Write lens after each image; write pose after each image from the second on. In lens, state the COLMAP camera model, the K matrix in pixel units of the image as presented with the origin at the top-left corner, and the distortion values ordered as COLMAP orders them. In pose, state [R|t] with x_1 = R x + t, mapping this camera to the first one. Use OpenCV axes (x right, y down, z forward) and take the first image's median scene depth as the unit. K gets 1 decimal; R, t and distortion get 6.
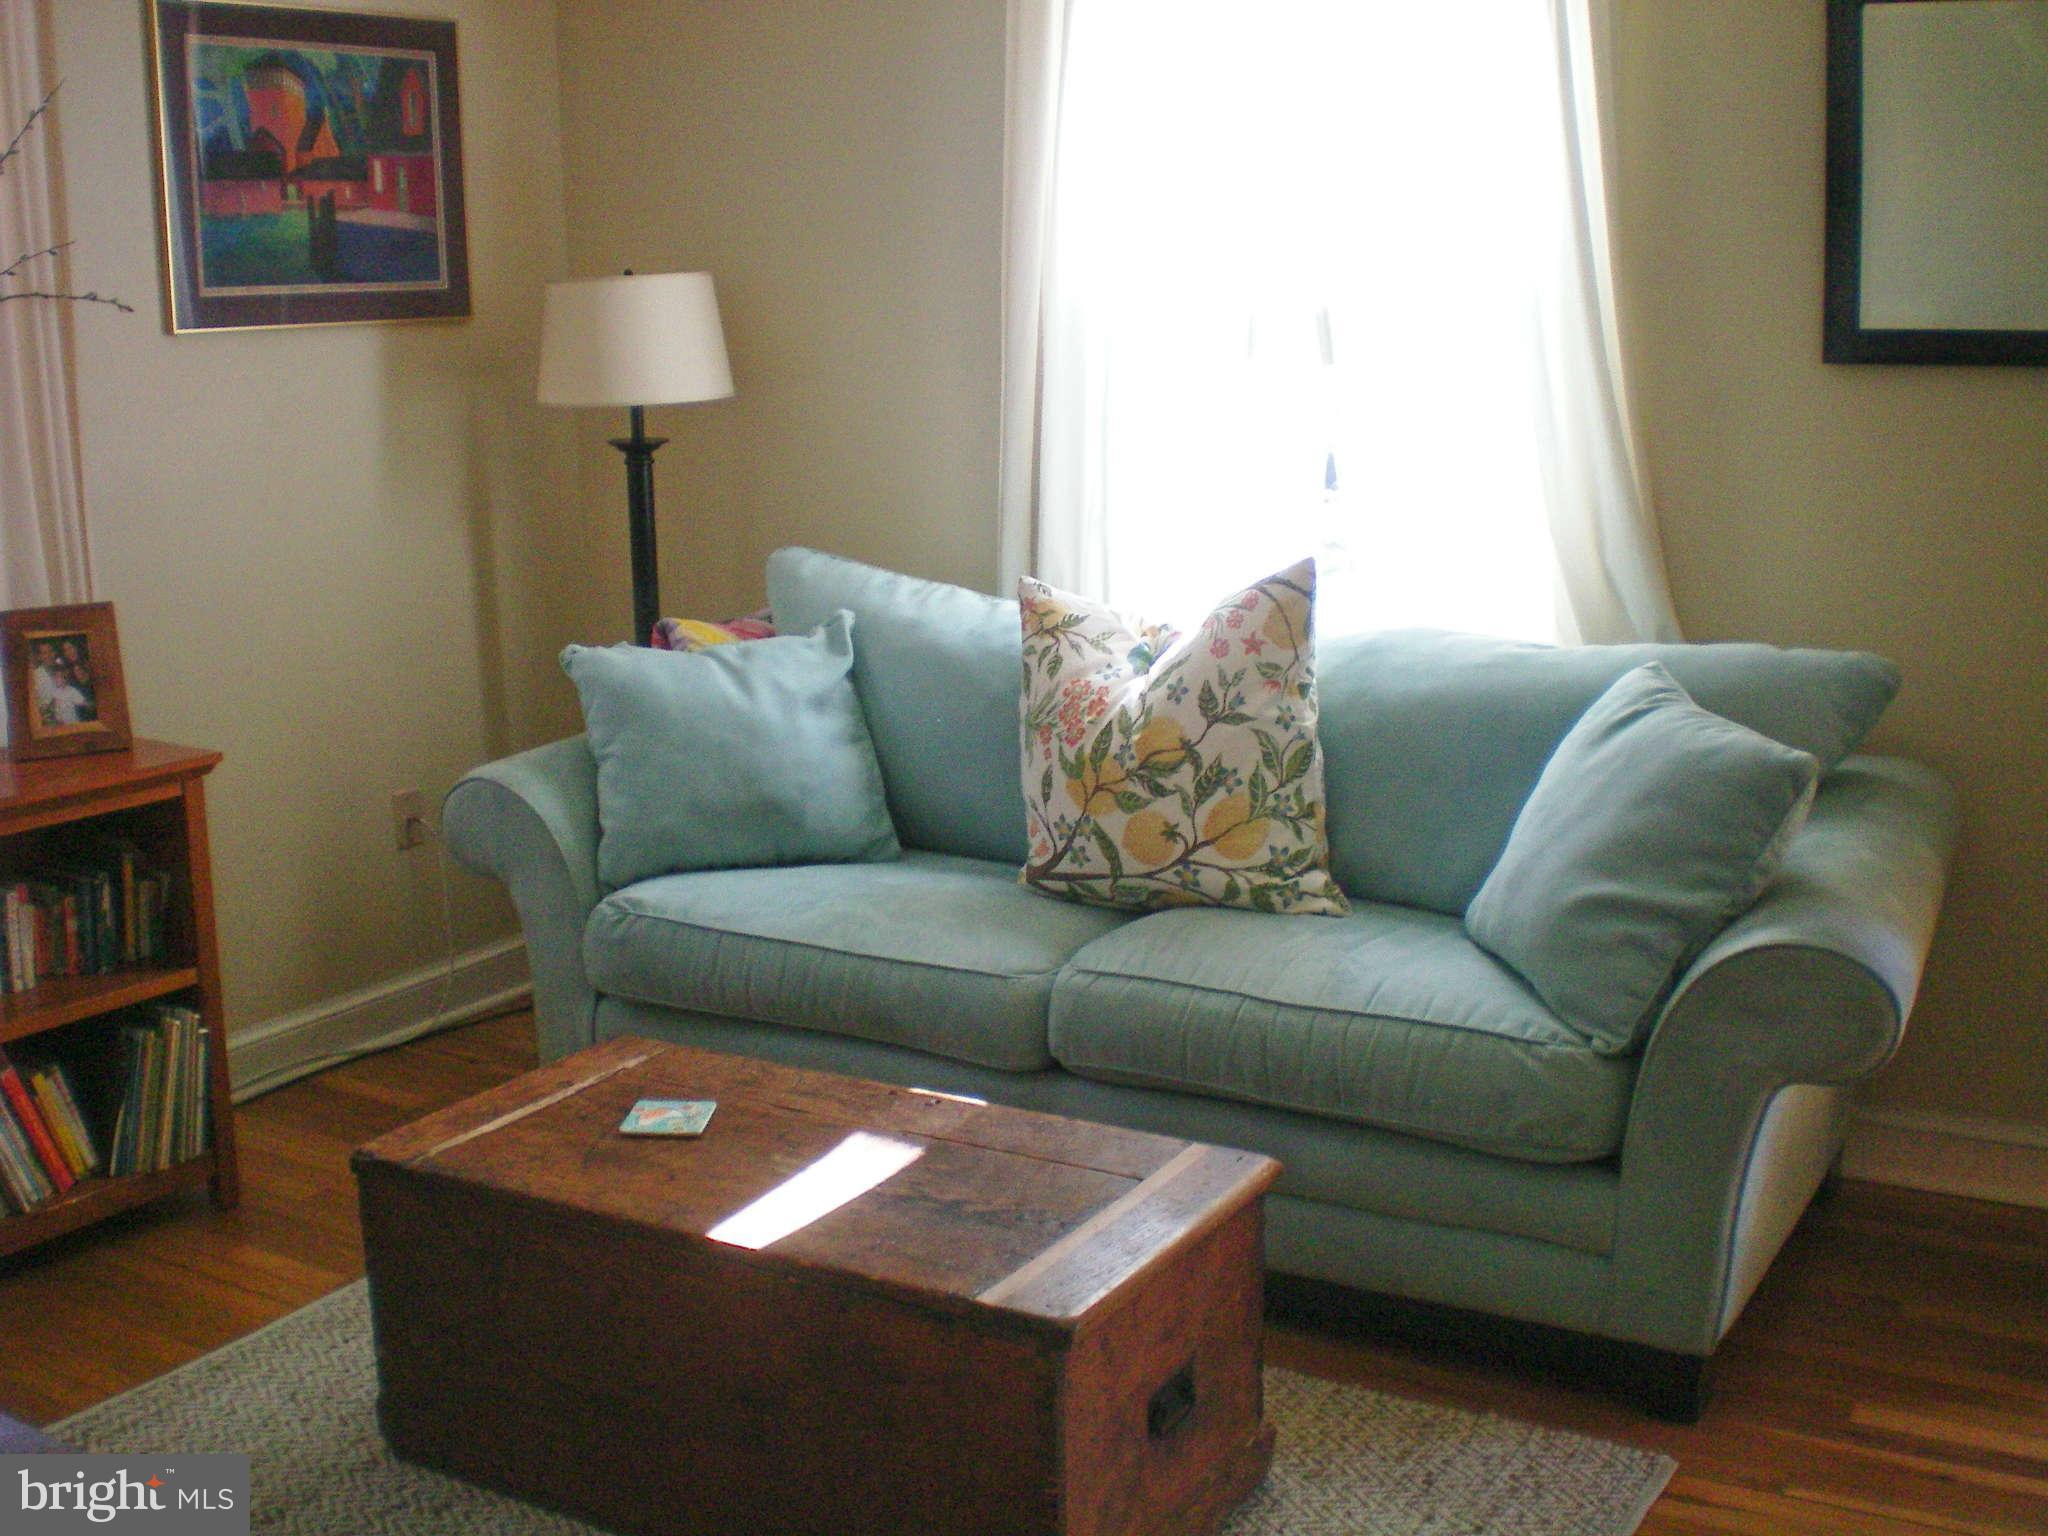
lens RADIAL K [[2330.7, 0, 1021.4], [0, 2330.7, 651.9], [0, 0, 1]] dist [-0.077890, -0.091927]
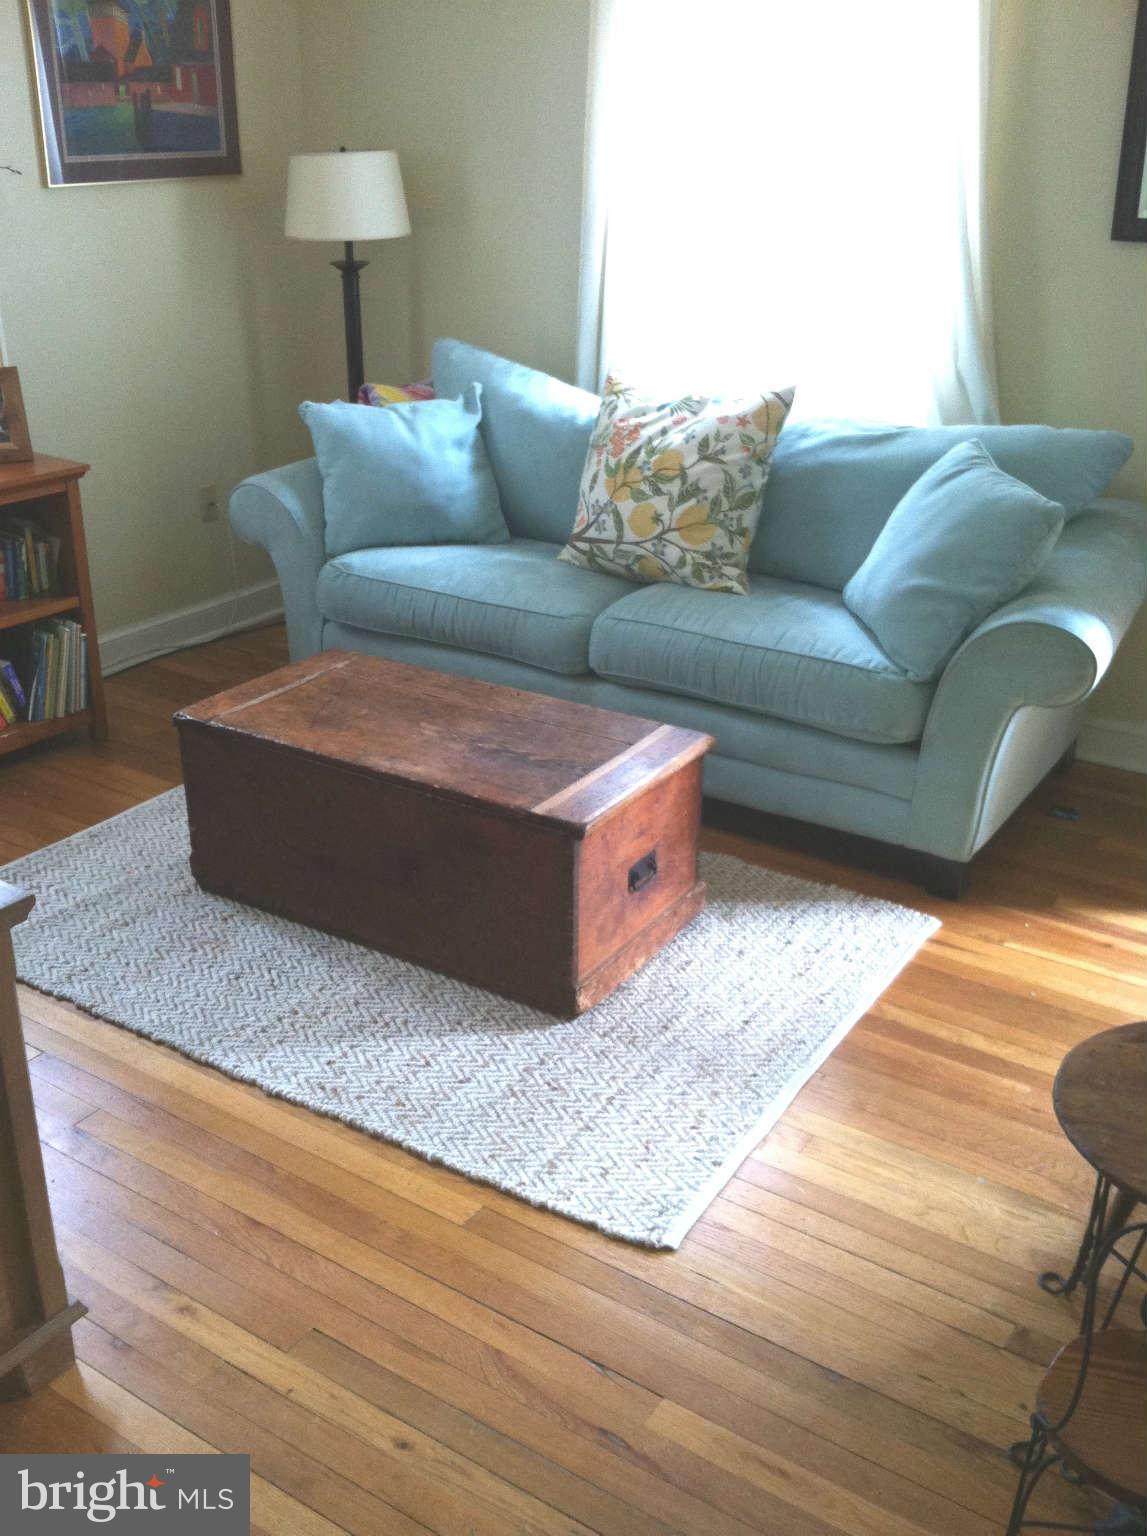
lens RADIAL K [[1748.0, 0, 640.7], [0, 1748.0, 766.7], [0, 0, 1]] dist [-0.077890, -0.091927]
pose [[0.999182, 0.033012, -0.023350, 0.072194], [-0.026301, 0.969220, 0.244788, -0.058657], [0.030712, -0.243974, 0.969295, -0.205471]]
